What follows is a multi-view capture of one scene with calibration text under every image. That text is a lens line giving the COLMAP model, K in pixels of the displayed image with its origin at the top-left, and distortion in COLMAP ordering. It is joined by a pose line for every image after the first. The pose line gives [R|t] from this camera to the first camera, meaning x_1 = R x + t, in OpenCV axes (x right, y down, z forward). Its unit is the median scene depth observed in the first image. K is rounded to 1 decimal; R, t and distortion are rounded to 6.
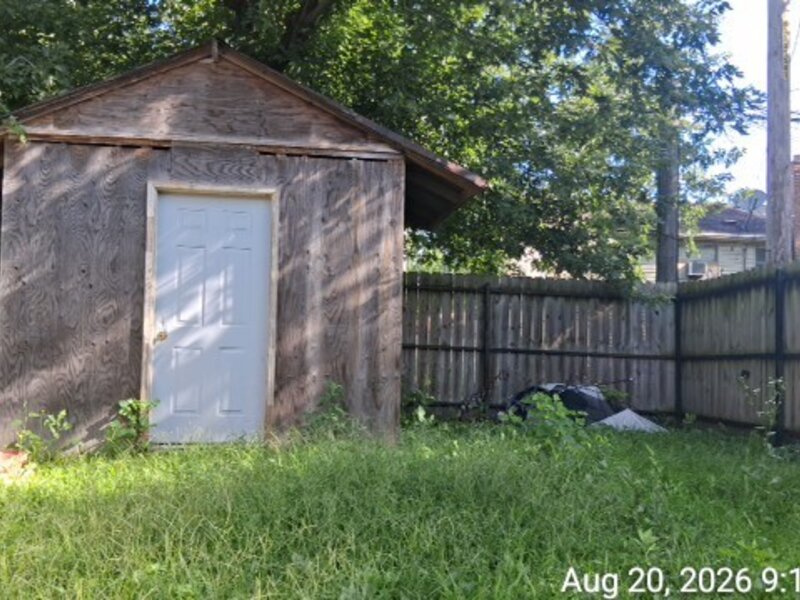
lens RADIAL K [[805.8, 0, 400.2], [0, 805.8, 304.5], [0, 0, 1]] dist [0.023350, 0.000000]
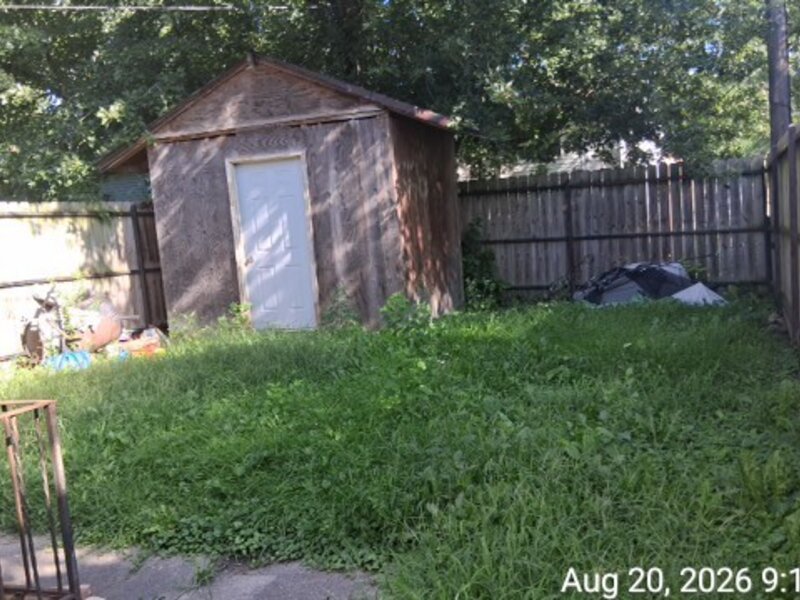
lens RADIAL K [[805.8, 0, 399.3], [0, 805.8, 297.3], [0, 0, 1]] dist [0.023350, 0.000000]
pose [[0.885480, -0.048188, -0.462173, 0.619682], [0.116821, 0.985750, 0.121039, -0.042740], [0.449754, -0.161168, 0.878491, -0.192226]]
